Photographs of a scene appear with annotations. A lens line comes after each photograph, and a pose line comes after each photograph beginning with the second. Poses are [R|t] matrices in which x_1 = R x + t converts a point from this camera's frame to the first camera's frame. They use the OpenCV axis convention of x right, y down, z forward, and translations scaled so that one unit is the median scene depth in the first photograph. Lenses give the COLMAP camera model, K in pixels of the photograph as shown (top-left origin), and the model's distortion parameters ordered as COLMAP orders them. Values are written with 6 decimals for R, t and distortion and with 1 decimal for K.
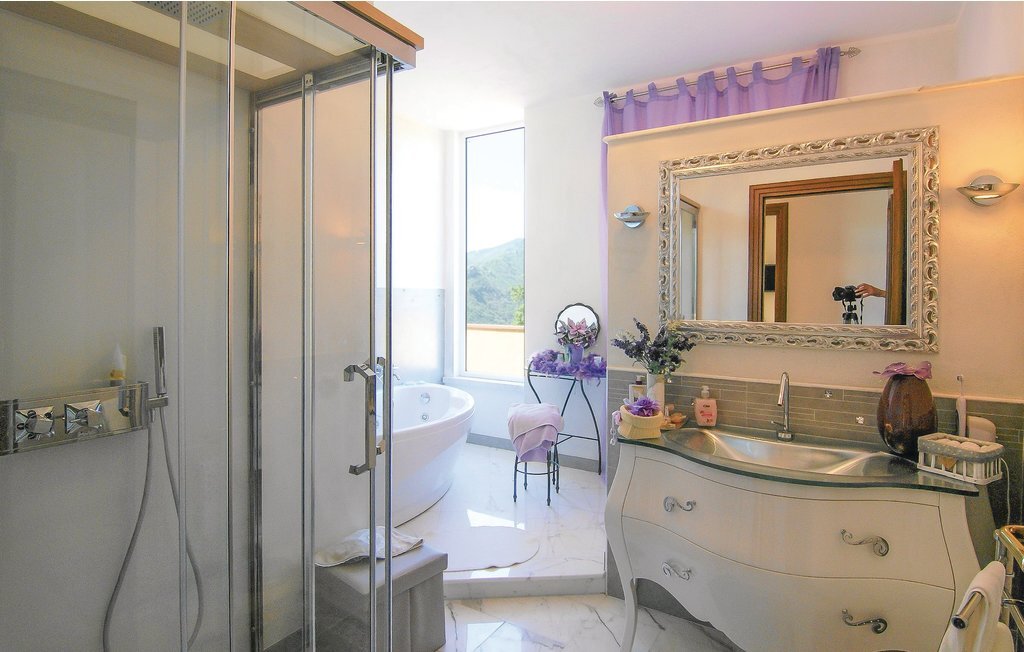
lens RADIAL K [[504.6, 0, 514.1], [0, 504.6, 305.1], [0, 0, 1]] dist [-0.001084, -0.000197]
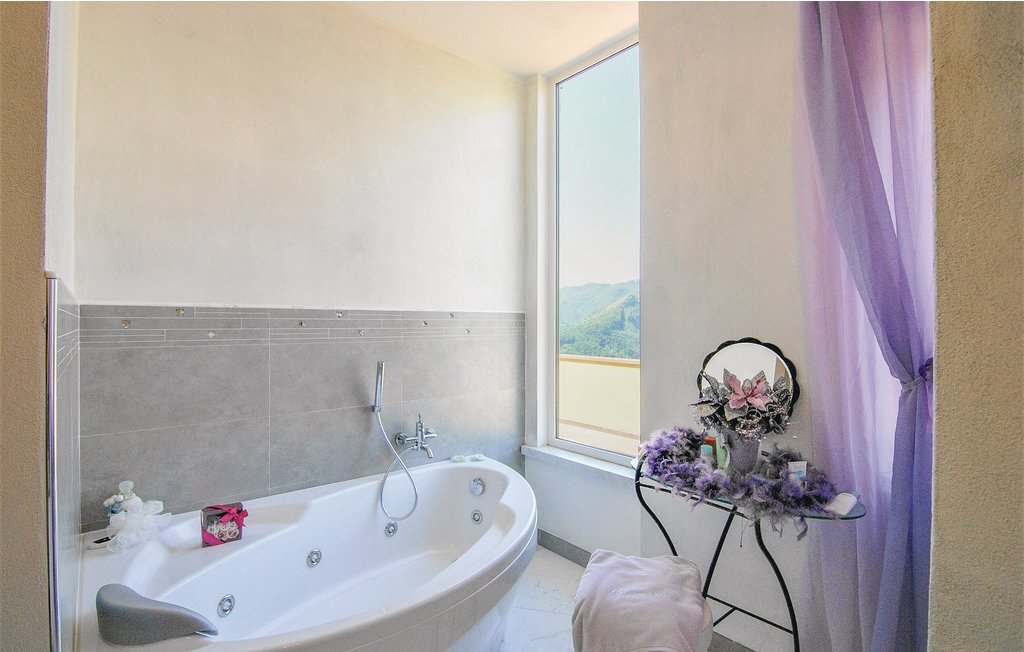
lens RADIAL K [[474.8, 0, 512.0], [0, 474.8, 326.0], [0, 0, 1]] dist [-0.004299, -0.000412]
pose [[0.947322, 0.000288, -0.320282, 0.060834], [-0.004489, 0.999913, -0.012378, -0.009513], [0.320251, 0.013164, 0.947241, 0.515314]]
